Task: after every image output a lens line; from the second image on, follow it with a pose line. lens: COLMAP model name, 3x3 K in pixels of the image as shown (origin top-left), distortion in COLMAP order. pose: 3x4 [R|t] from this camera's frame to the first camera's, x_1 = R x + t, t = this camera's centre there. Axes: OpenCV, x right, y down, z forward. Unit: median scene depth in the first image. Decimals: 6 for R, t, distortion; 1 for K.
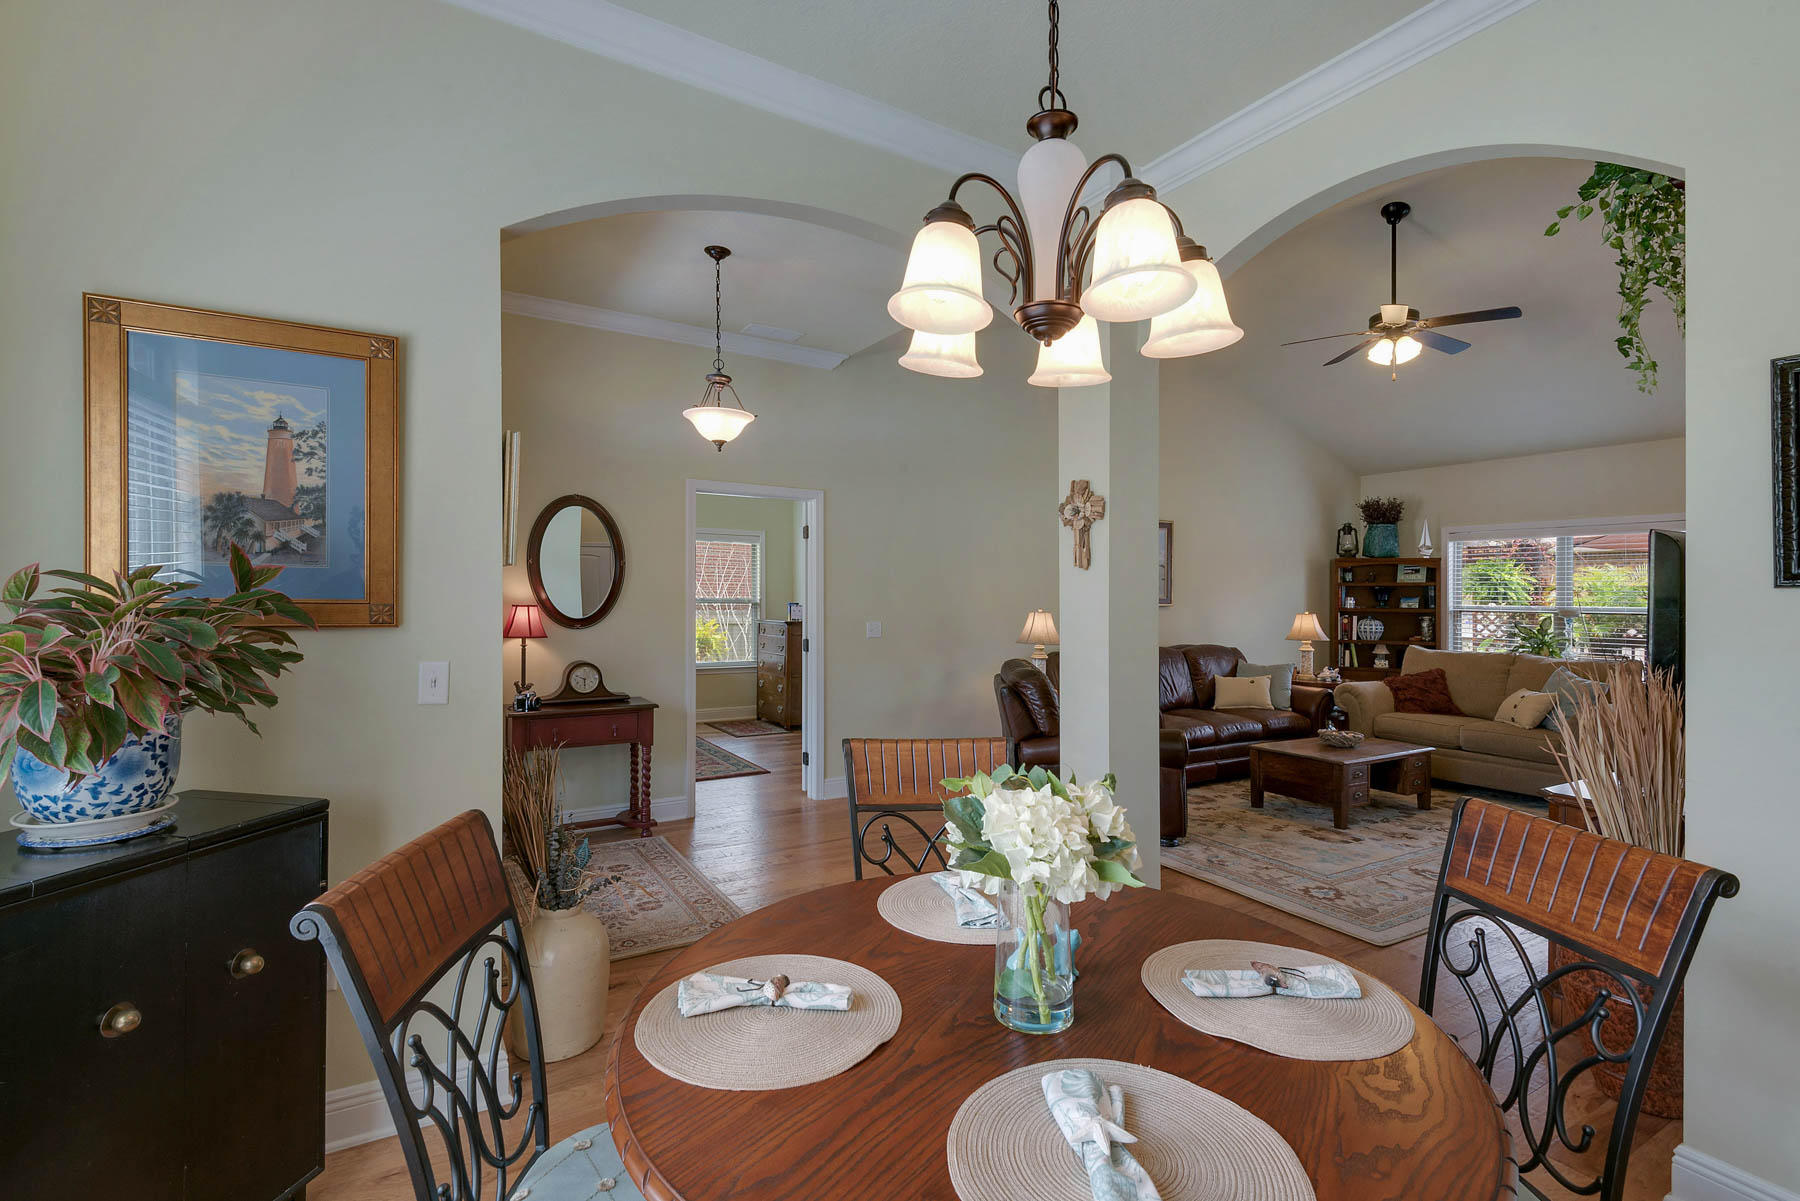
lens RADIAL K [[817.1, 0, 920.0], [0, 817.1, 559.5], [0, 0, 1]] dist [0.018251, -0.008933]
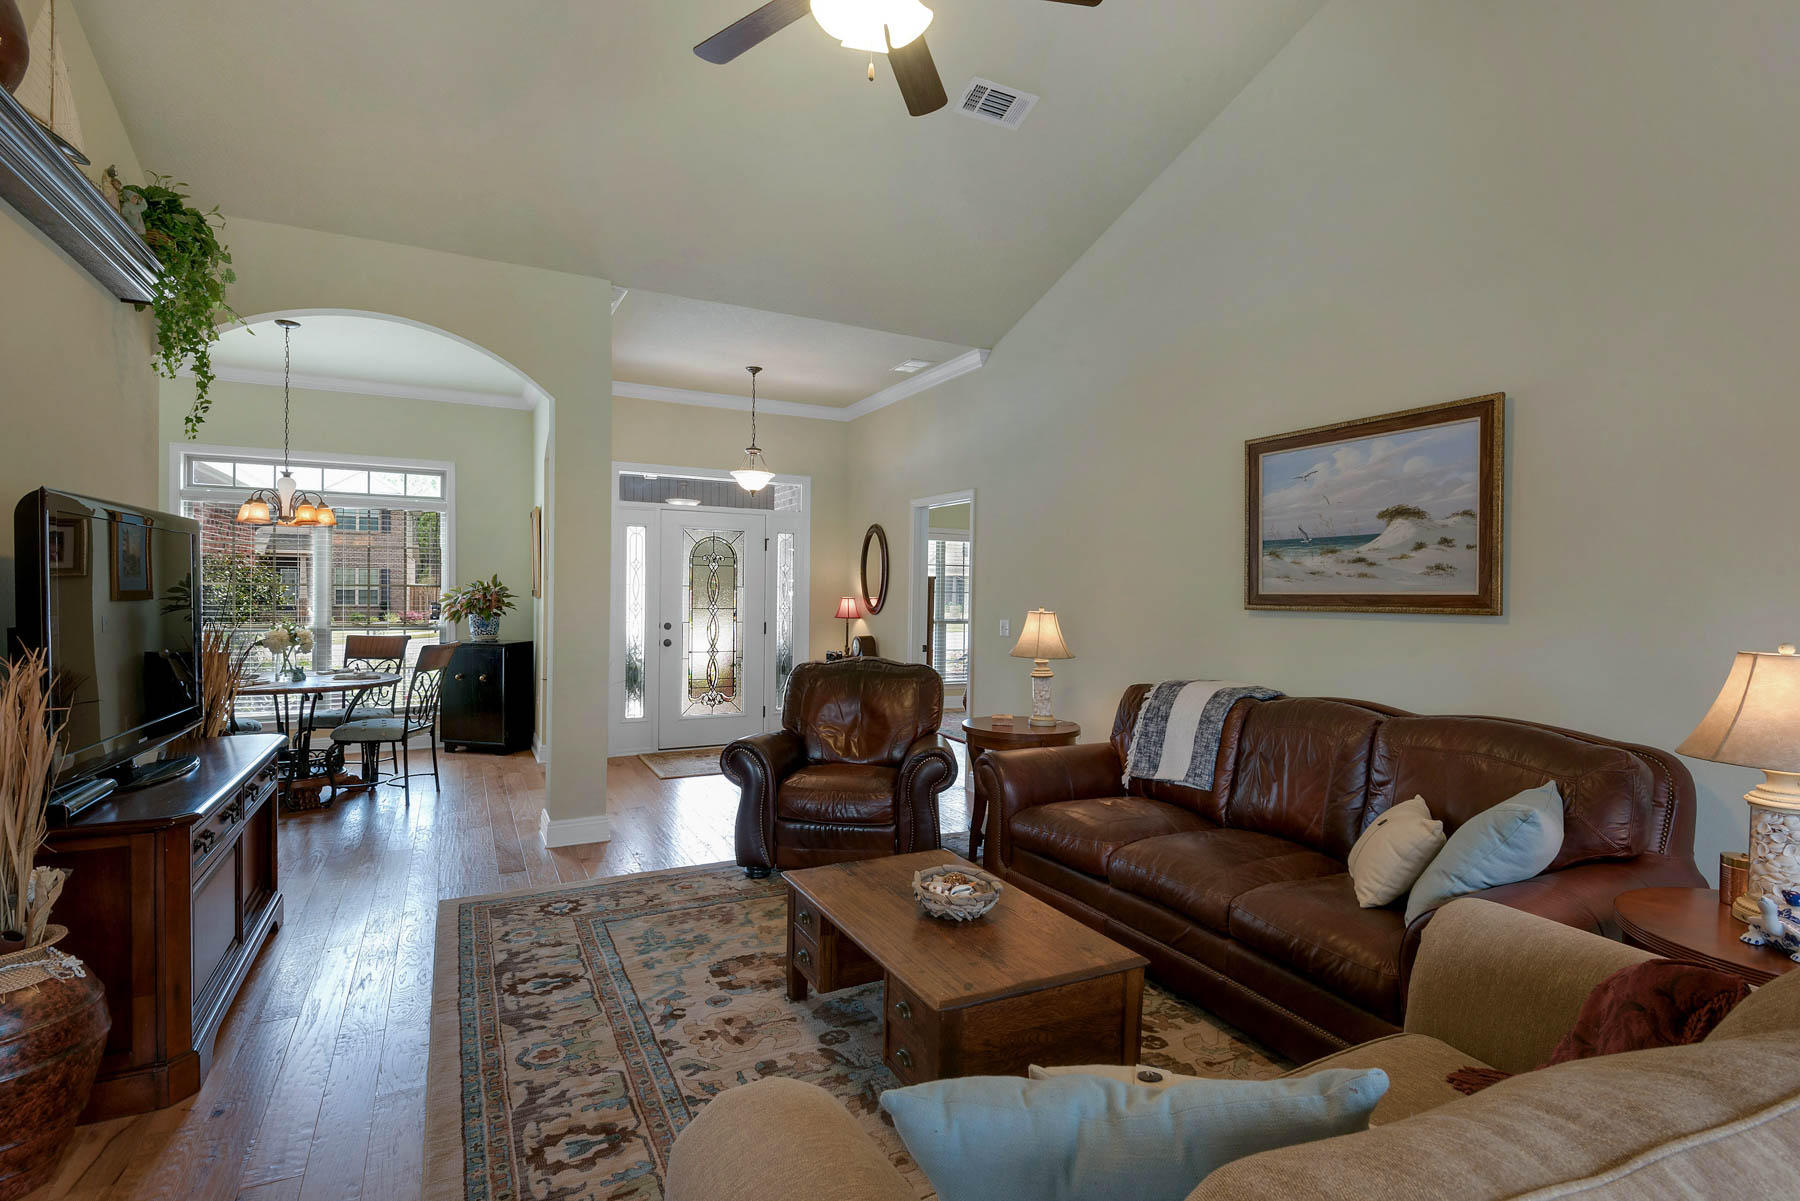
lens RADIAL K [[862.0, 0, 901.1], [0, 862.0, 592.7], [0, 0, 1]] dist [-0.003852, -0.003995]
pose [[-0.067664, -0.009068, -0.997667, 0.764603], [0.034519, 0.999339, -0.011425, 0.043212], [0.997111, -0.035211, -0.067307, 0.781735]]
